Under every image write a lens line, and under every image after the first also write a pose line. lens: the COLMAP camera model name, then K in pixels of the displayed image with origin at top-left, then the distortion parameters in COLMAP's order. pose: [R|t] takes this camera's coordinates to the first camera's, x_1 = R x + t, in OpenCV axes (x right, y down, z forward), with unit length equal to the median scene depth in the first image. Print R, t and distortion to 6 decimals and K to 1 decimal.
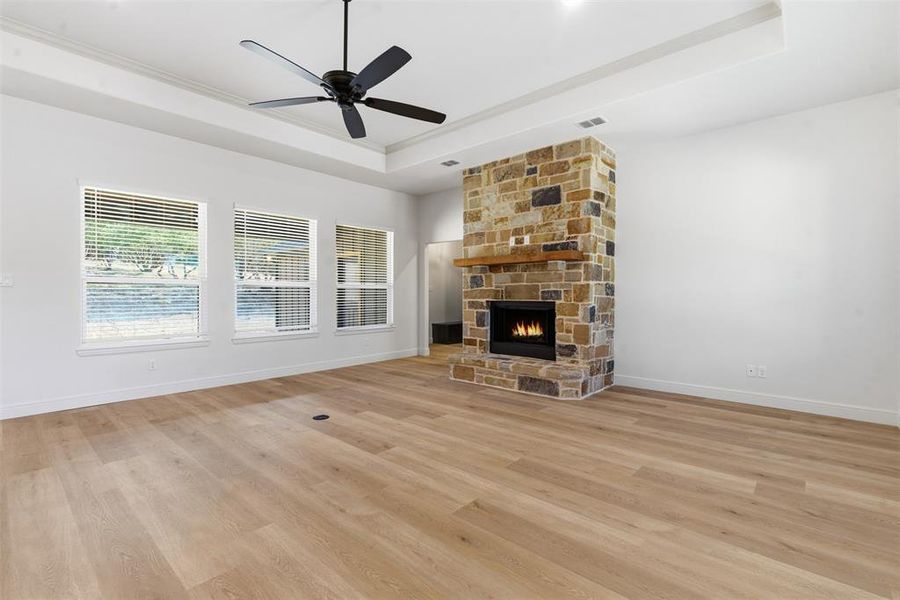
lens RADIAL K [[411.0, 0, 442.9], [0, 411.0, 296.7], [0, 0, 1]] dist [0.004612, -0.001808]
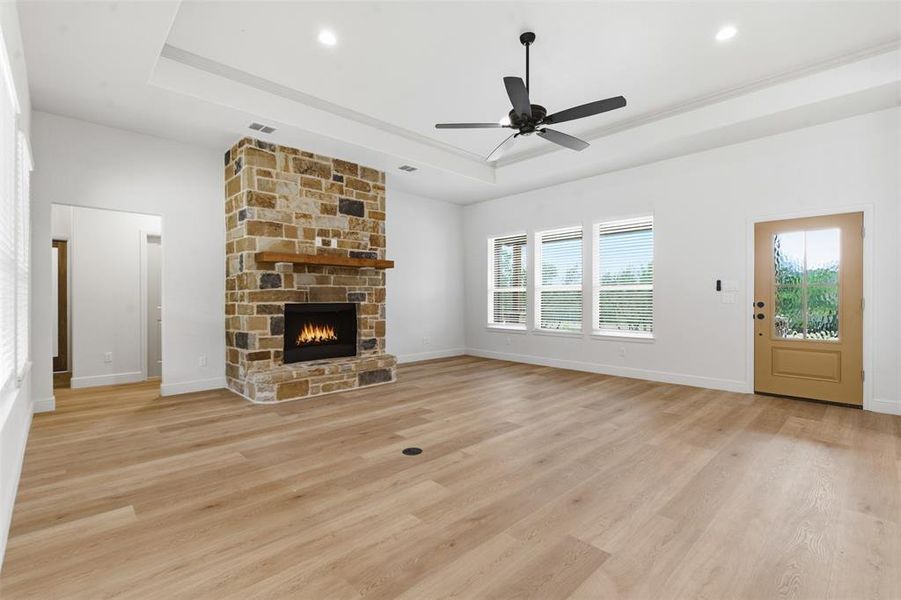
lens RADIAL K [[411.5, 0, 446.0], [0, 411.5, 297.3], [0, 0, 1]] dist [0.004612, -0.001808]
pose [[0.070736, 0.000234, 0.997495, -0.864760], [0.007813, 0.999969, -0.000789, -0.000682], [-0.997464, 0.007849, 0.070732, 0.702977]]
